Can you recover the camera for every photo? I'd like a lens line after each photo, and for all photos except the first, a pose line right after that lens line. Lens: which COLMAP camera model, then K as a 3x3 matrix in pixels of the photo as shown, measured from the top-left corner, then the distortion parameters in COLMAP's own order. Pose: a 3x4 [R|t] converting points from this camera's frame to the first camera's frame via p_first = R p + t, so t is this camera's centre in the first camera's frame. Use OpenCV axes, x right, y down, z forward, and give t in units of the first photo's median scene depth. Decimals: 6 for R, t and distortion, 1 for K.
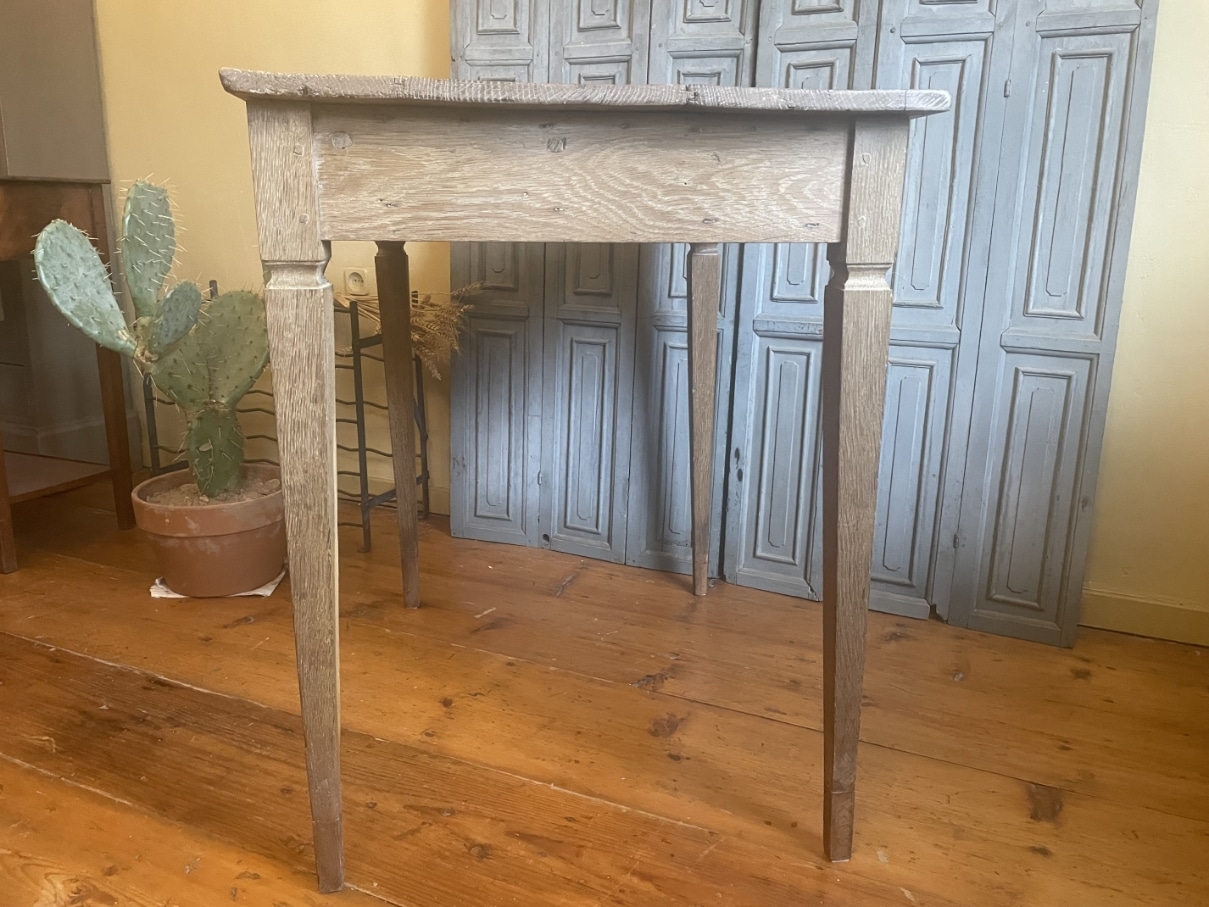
lens RADIAL K [[920.3, 0, 613.1], [0, 920.3, 443.8], [0, 0, 1]] dist [0.098178, -0.142984]
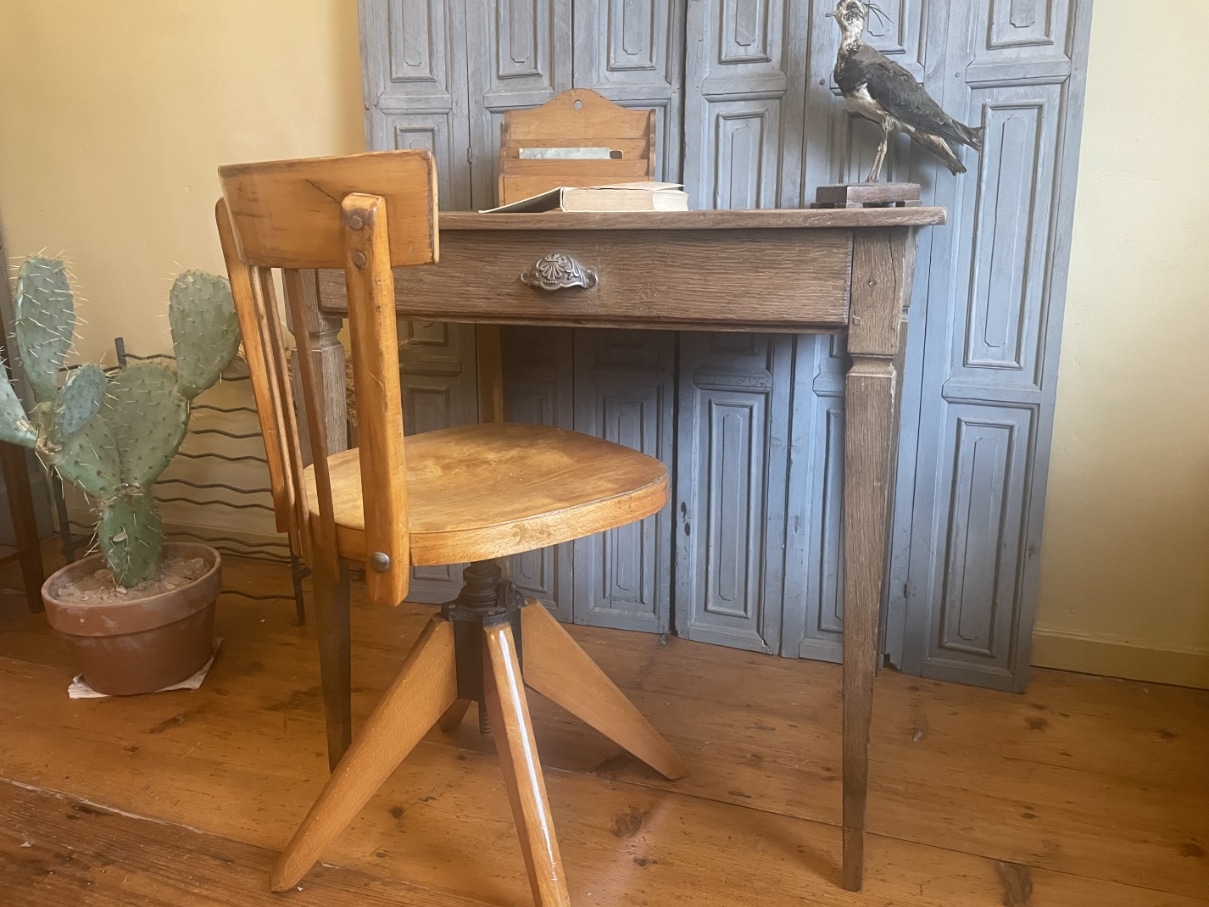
lens RADIAL K [[922.4, 0, 608.2], [0, 922.4, 436.4], [0, 0, 1]] dist [0.081473, -0.114490]
pose [[0.996380, -0.049107, 0.069387, -0.009548], [0.048286, 0.998743, 0.013463, -0.087762], [-0.069961, -0.010064, 0.997499, 0.033133]]
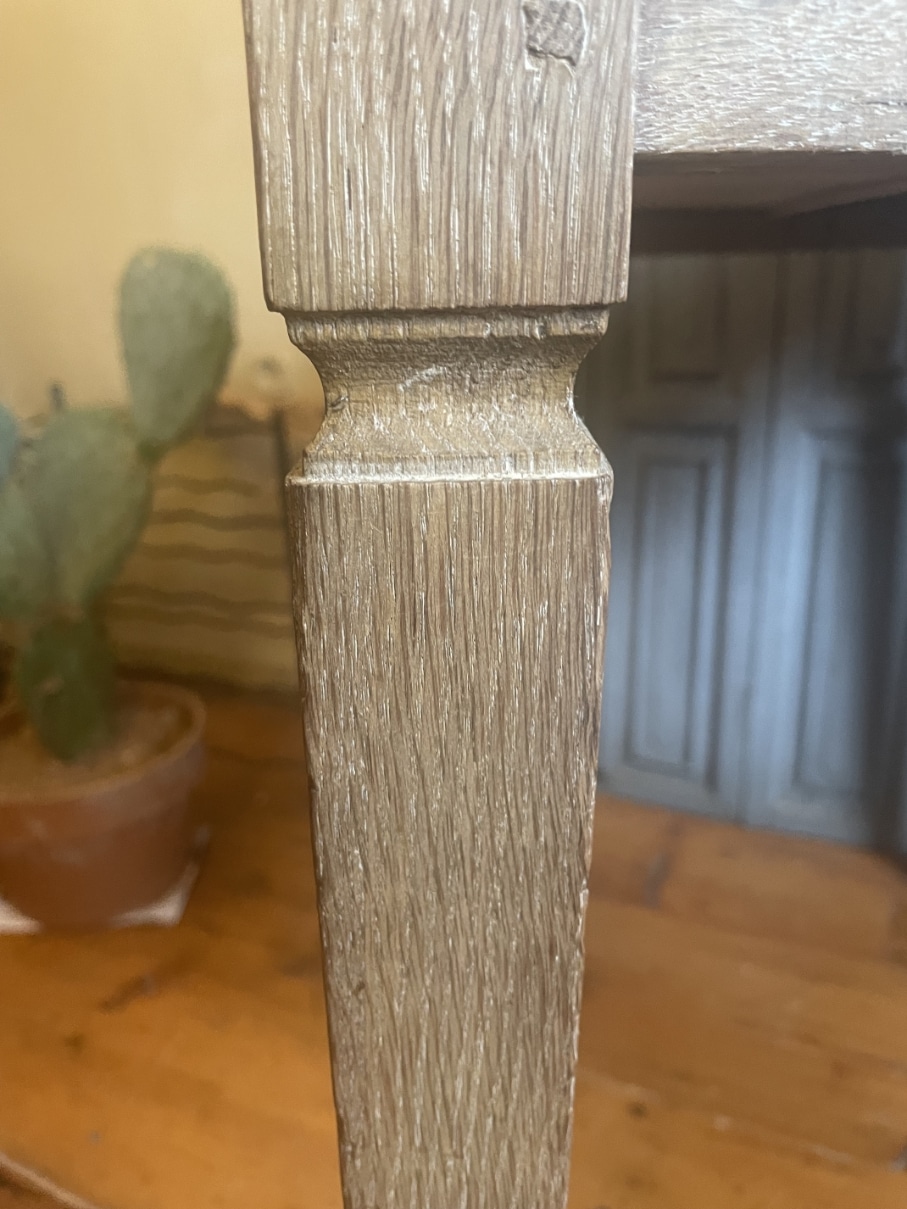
lens RADIAL K [[949.7, 0, 459.0], [0, 949.7, 609.0], [0, 0, 1]] dist [0.044041, -0.081802]
pose [[0.997987, -0.040415, -0.048873, -0.156109], [0.044842, 0.994640, 0.093164, -0.088358], [0.044846, -0.095168, 0.994451, 0.437285]]
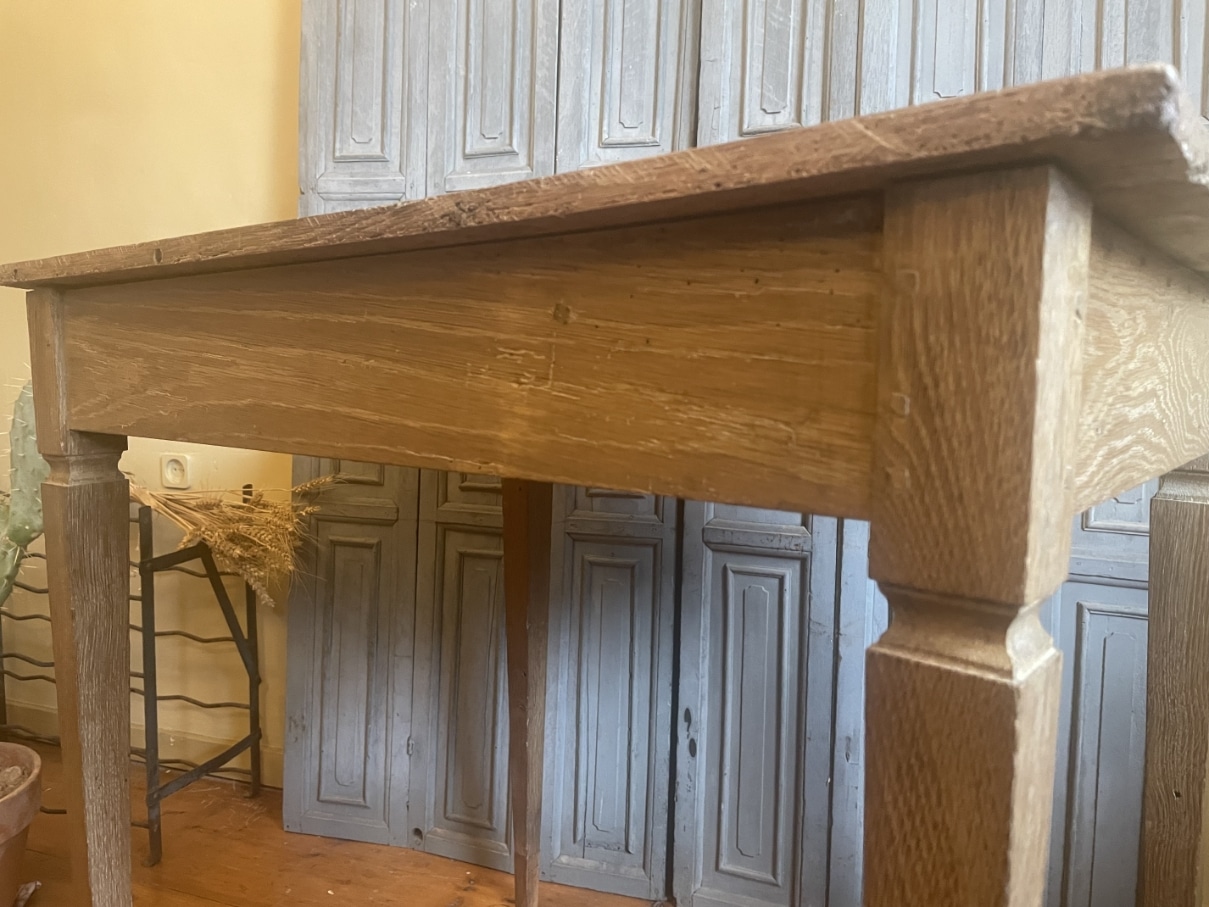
lens RADIAL K [[915.1, 0, 605.4], [0, 915.1, 437.3], [0, 0, 1]] dist [0.090306, -0.136230]
pose [[0.997414, -0.007354, 0.071486, 0.025241], [0.019249, 0.985739, -0.167175, -0.088791], [-0.069237, 0.168119, 0.983332, 0.296238]]
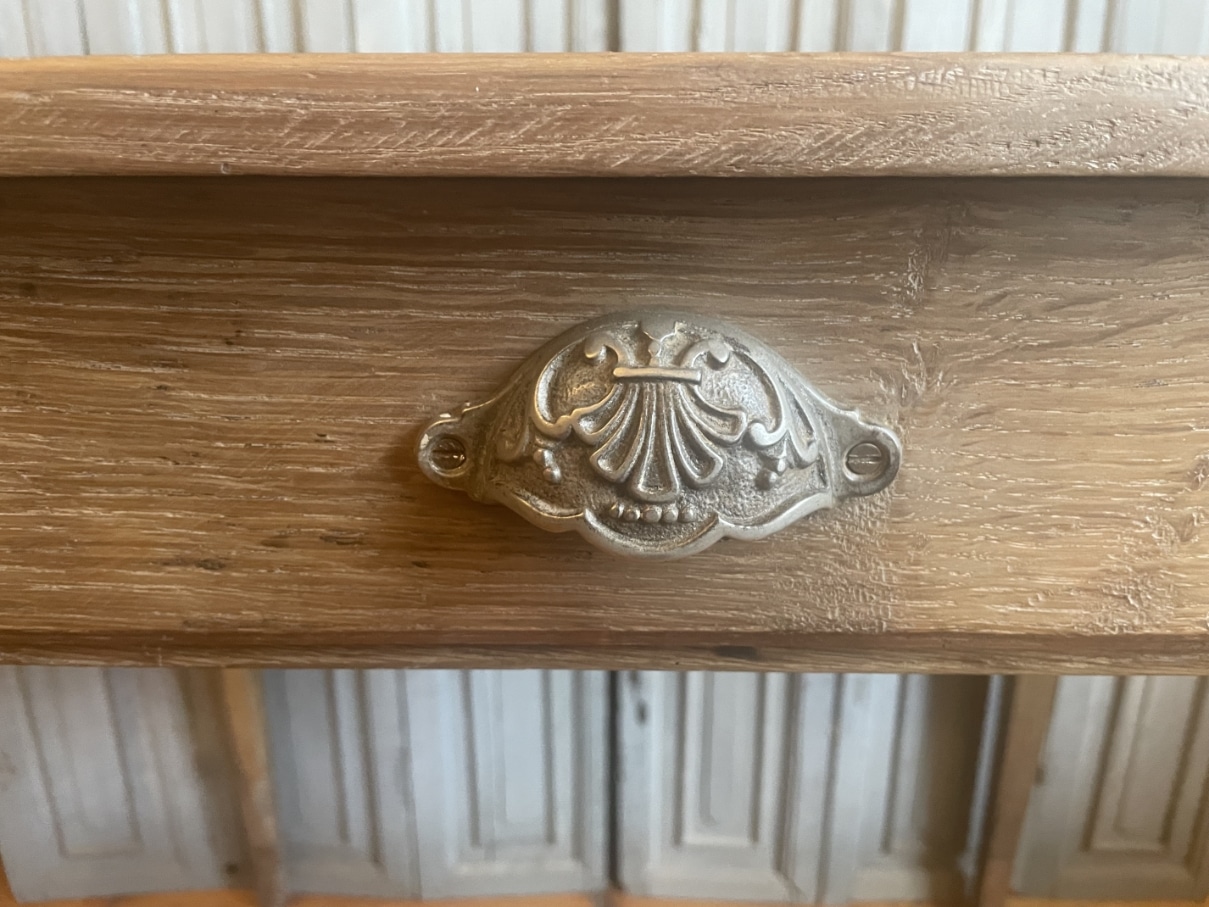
lens RADIAL K [[922.4, 0, 608.2], [0, 922.4, 436.4], [0, 0, 1]] dist [0.081473, -0.114490]
pose [[0.916795, -0.168093, 0.362258, -0.040139], [0.112617, 0.979107, 0.169312, -0.217158], [-0.383150, -0.114429, 0.916571, 0.601123]]
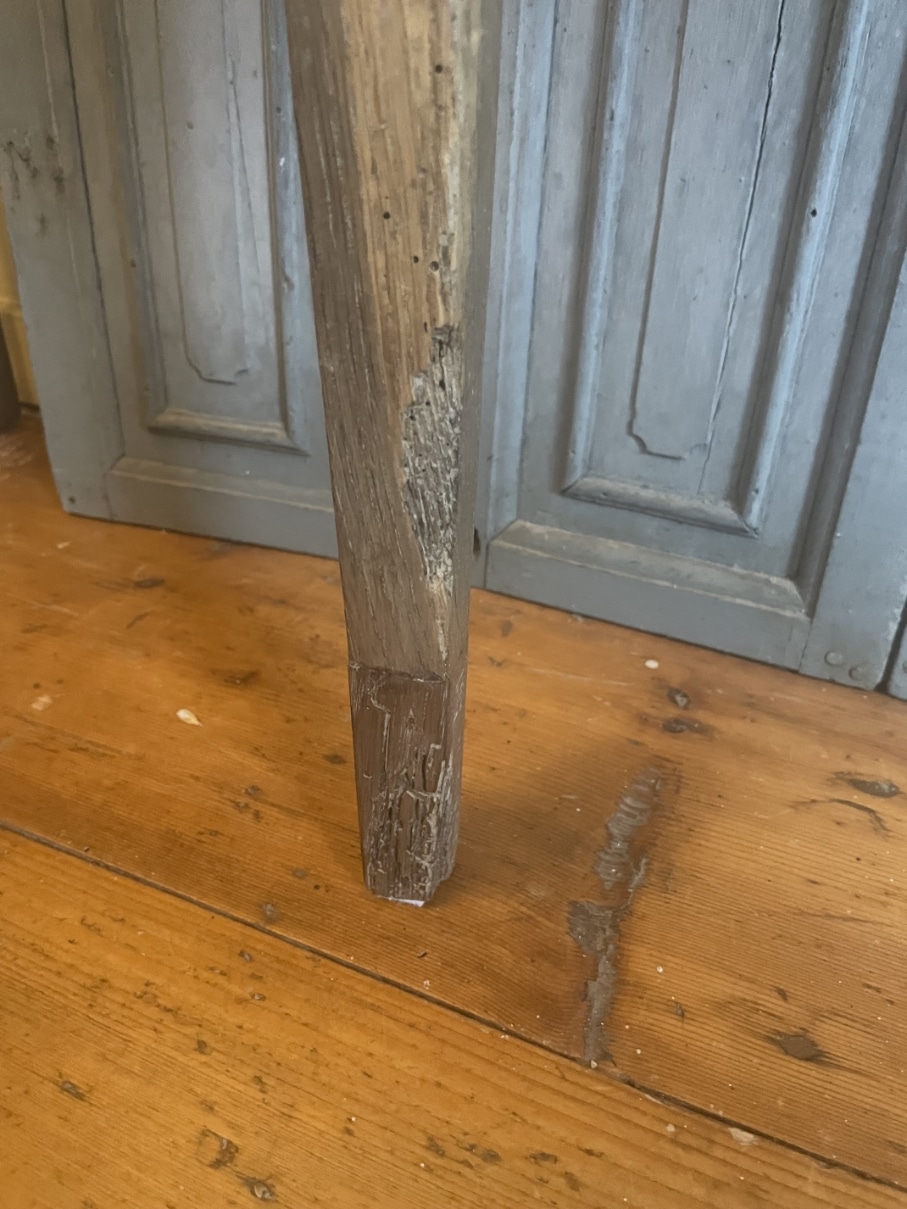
lens RADIAL K [[922.4, 0, 455.2], [0, 922.4, 605.4], [0, 0, 1]] dist [0.081473, -0.114490]
pose [[0.999931, 0.002693, -0.011409, -0.086652], [0.000812, 0.954980, 0.296668, 0.063341], [0.011694, -0.296657, 0.954913, 0.941377]]
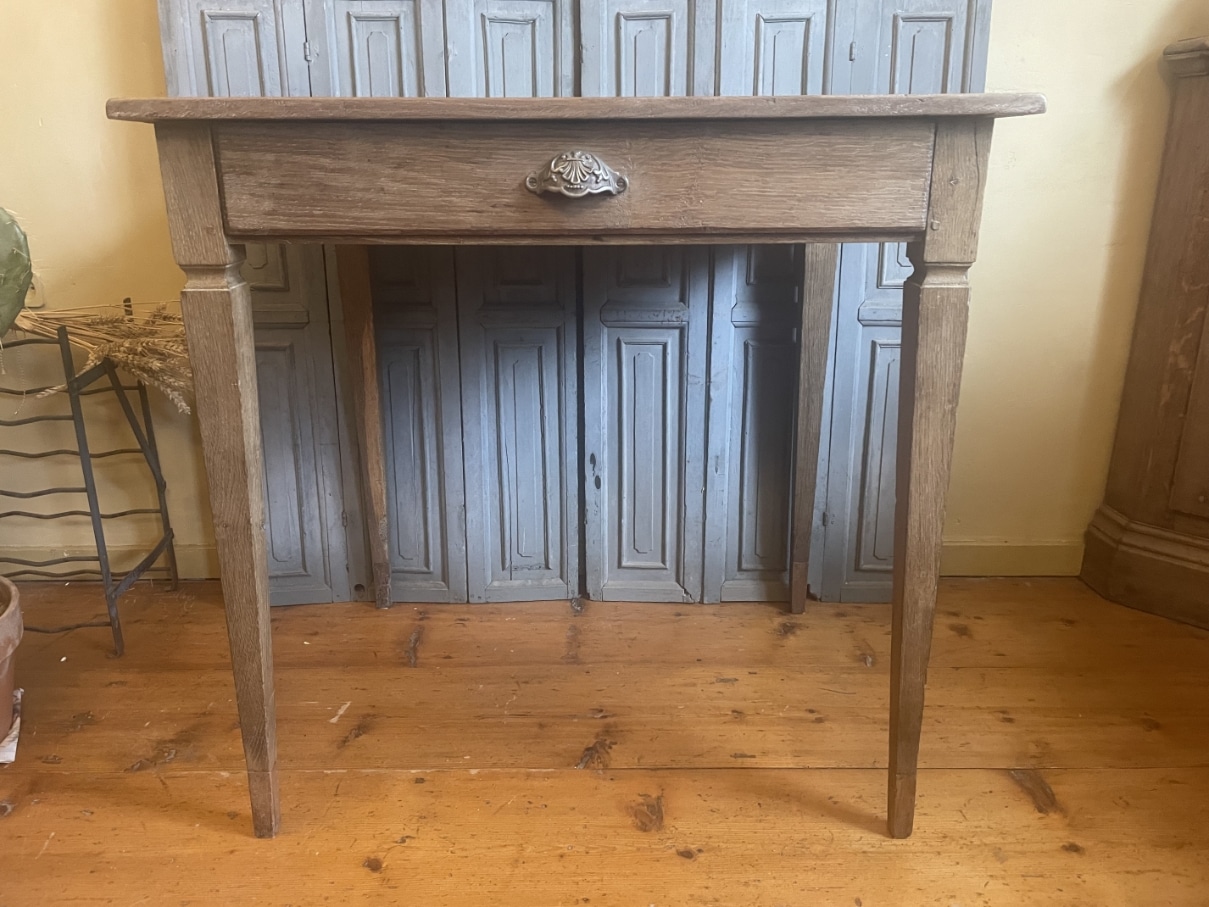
lens RADIAL K [[915.1, 0, 605.4], [0, 915.1, 437.3], [0, 0, 1]] dist [0.090306, -0.136230]
pose [[0.911024, -0.140917, 0.387527, -0.207642], [0.115585, 0.989388, 0.088049, -0.093303], [-0.395822, -0.035422, 0.917644, 0.198219]]
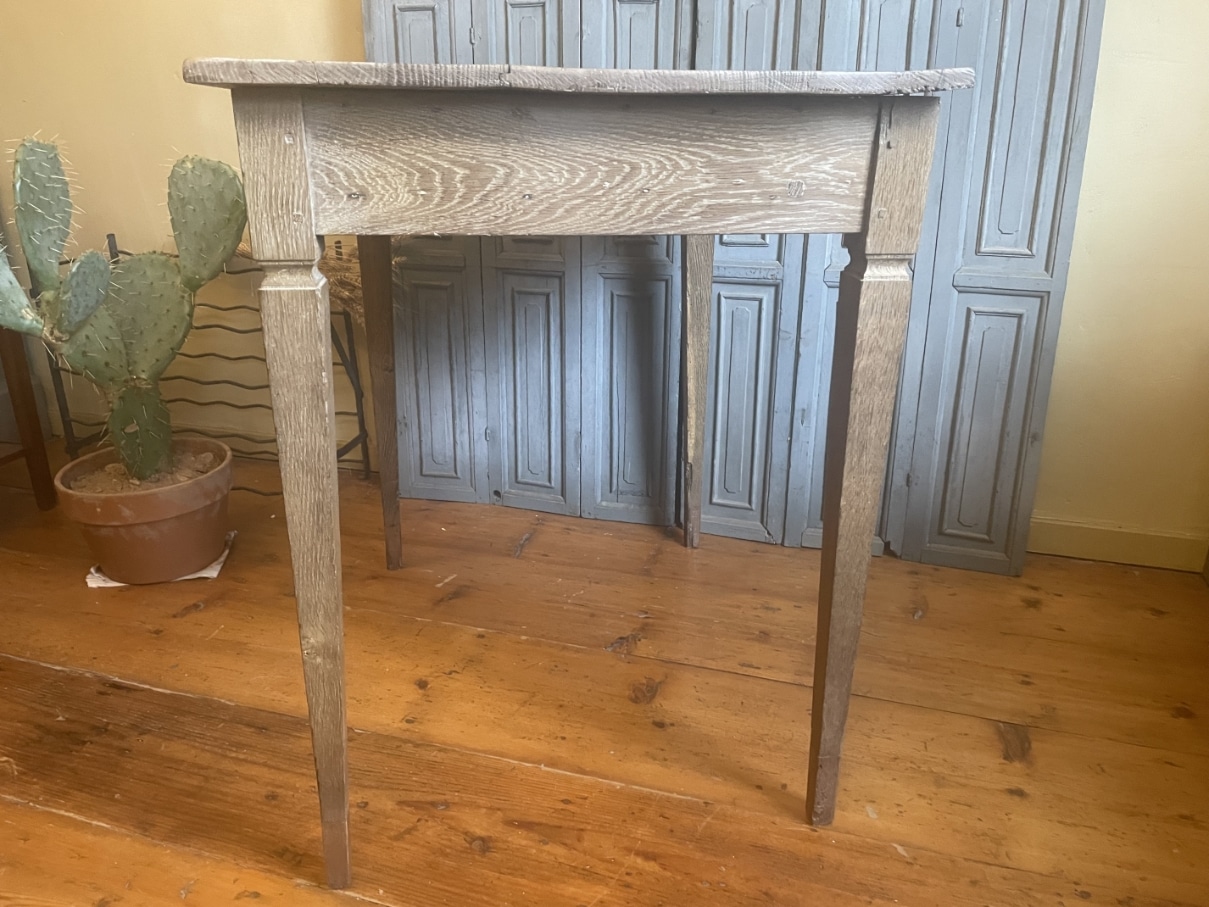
lens RADIAL K [[919.1, 0, 607.3], [0, 919.1, 452.1], [0, 0, 1]] dist [0.095245, -0.136029]
pose [[0.994752, -0.058889, 0.083663, -0.042515], [0.049427, 0.992592, 0.110989, -0.054017], [-0.089580, -0.106272, 0.990294, 0.028549]]
